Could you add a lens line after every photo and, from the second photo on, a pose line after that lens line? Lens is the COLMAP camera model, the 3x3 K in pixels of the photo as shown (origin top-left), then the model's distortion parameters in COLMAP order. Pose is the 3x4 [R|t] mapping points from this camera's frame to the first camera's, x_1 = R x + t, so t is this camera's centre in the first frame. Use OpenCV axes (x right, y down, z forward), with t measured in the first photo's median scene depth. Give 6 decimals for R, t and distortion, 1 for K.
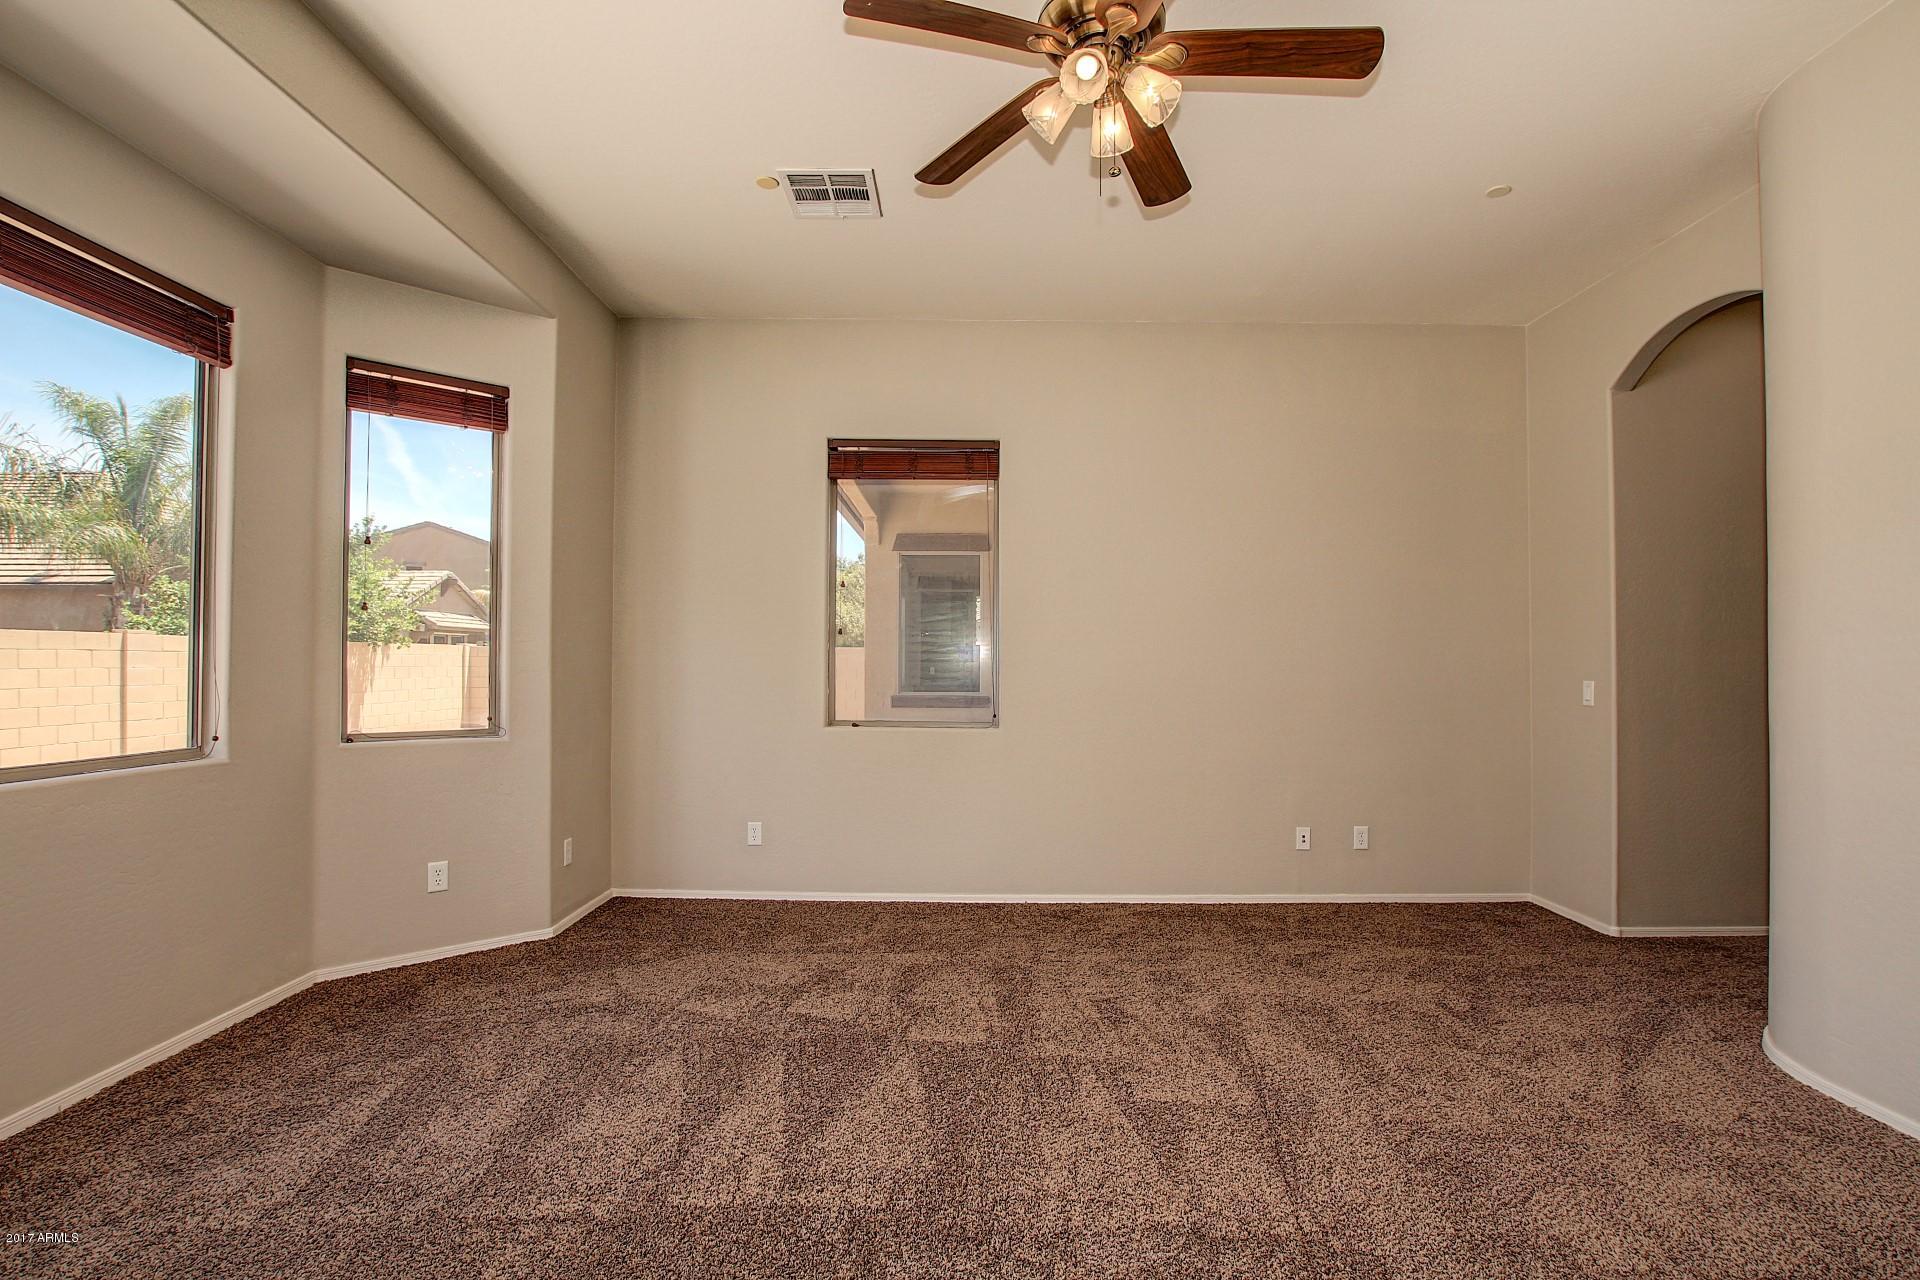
lens RADIAL K [[900.9, 0, 964.8], [0, 900.9, 650.2], [0, 0, 1]] dist [-0.033691, 0.013746]
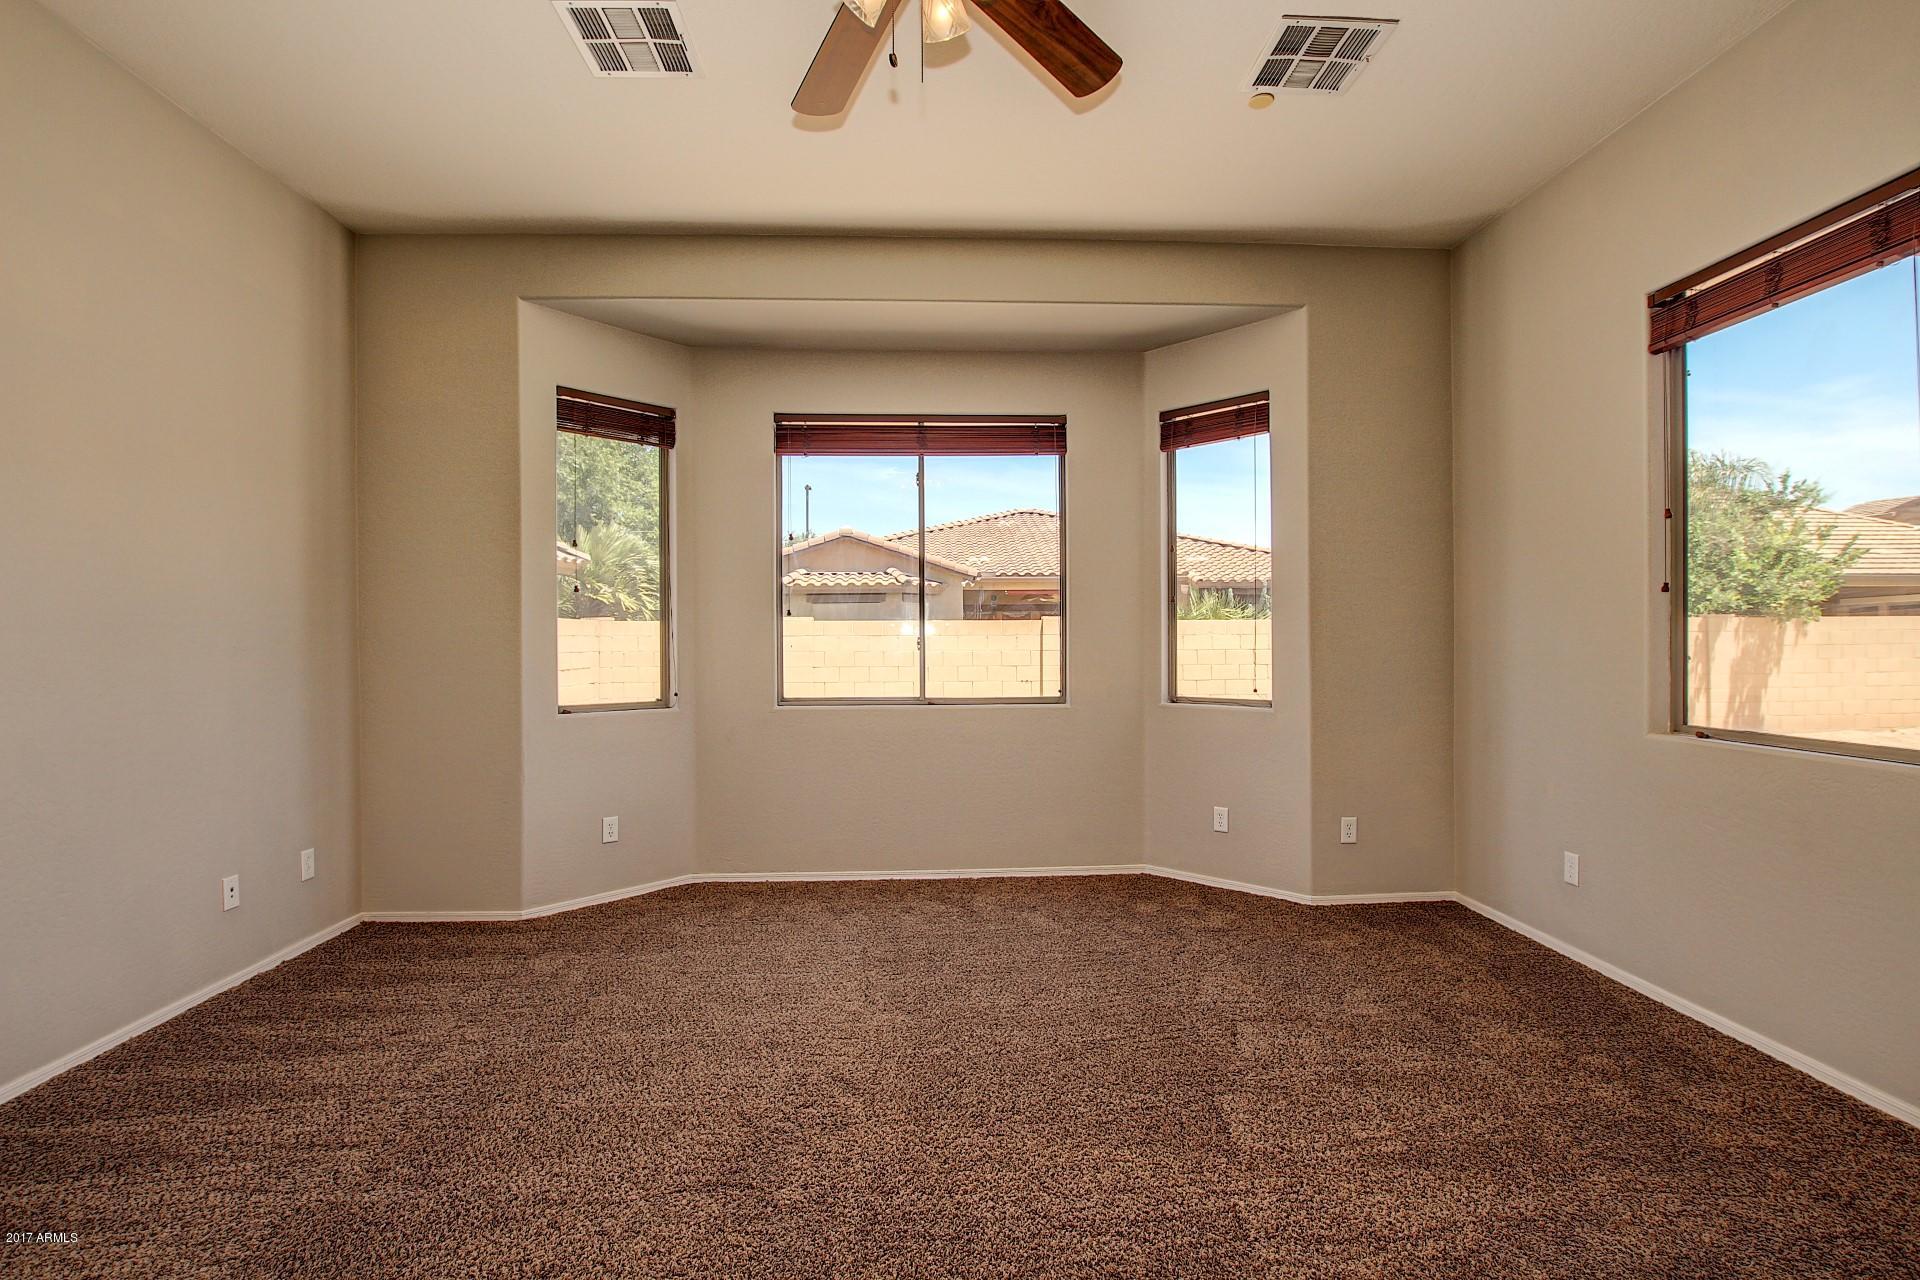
lens RADIAL K [[900.9, 0, 964.8], [0, 900.9, 650.2], [0, 0, 1]] dist [-0.033691, 0.013746]
pose [[0.046703, 0.002343, -0.998906, 0.576238], [0.021758, 0.999758, 0.003362, 0.013490], [0.998672, -0.021891, 0.046641, 0.572998]]
